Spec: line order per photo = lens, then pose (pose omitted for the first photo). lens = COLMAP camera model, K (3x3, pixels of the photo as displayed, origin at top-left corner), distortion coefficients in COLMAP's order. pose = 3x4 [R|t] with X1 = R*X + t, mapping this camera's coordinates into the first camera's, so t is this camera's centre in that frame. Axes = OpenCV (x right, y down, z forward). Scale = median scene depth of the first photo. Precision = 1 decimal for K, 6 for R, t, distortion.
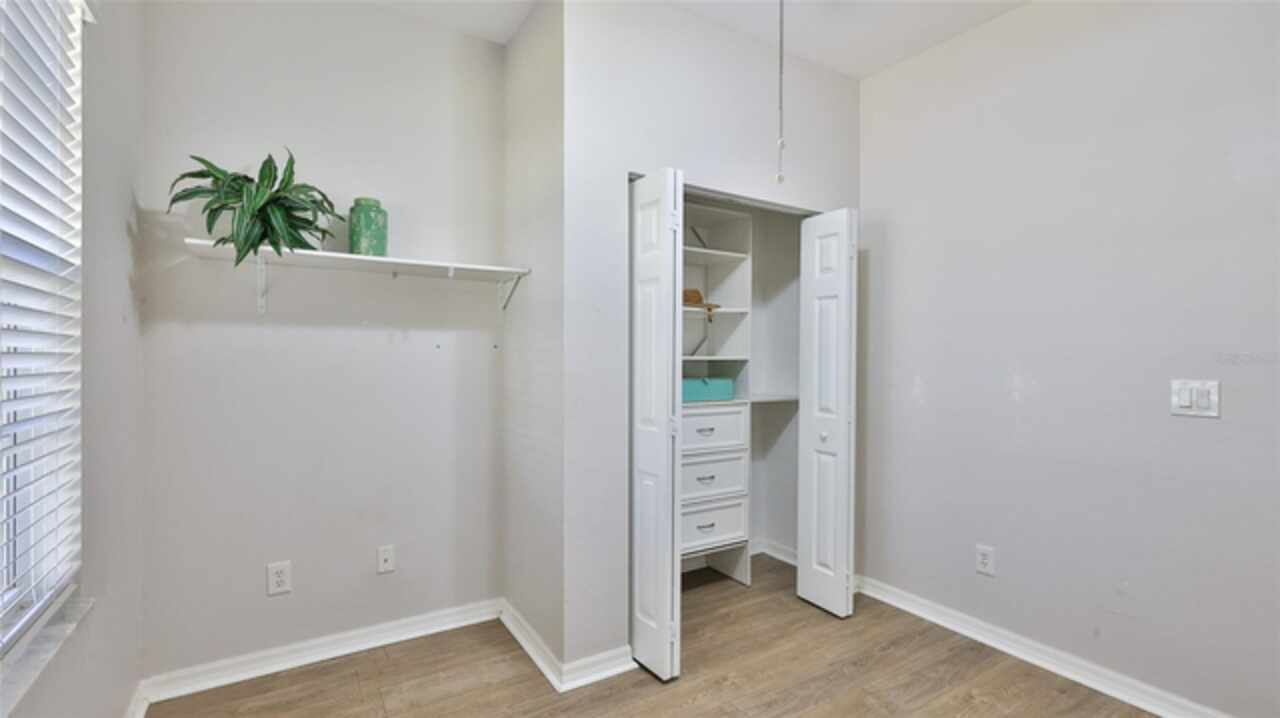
lens RADIAL K [[565.2, 0, 634.9], [0, 565.2, 360.8], [0, 0, 1]] dist [0.002996, 0.000999]
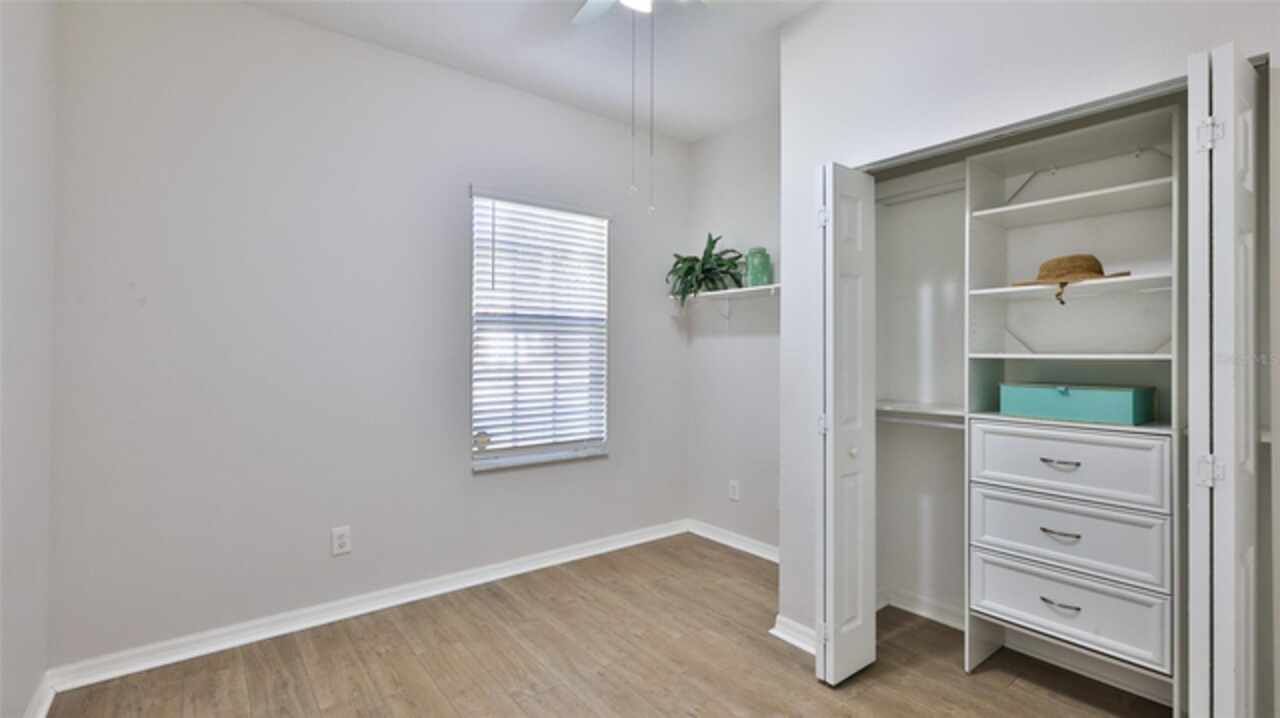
lens RADIAL K [[565.2, 0, 635.3], [0, 565.2, 355.2], [0, 0, 1]] dist [0.002996, 0.000999]
pose [[0.102039, -0.001834, -0.994779, 1.018996], [-0.008368, 0.999961, -0.002702, 0.000334], [0.994745, 0.008600, 0.102019, 0.574552]]
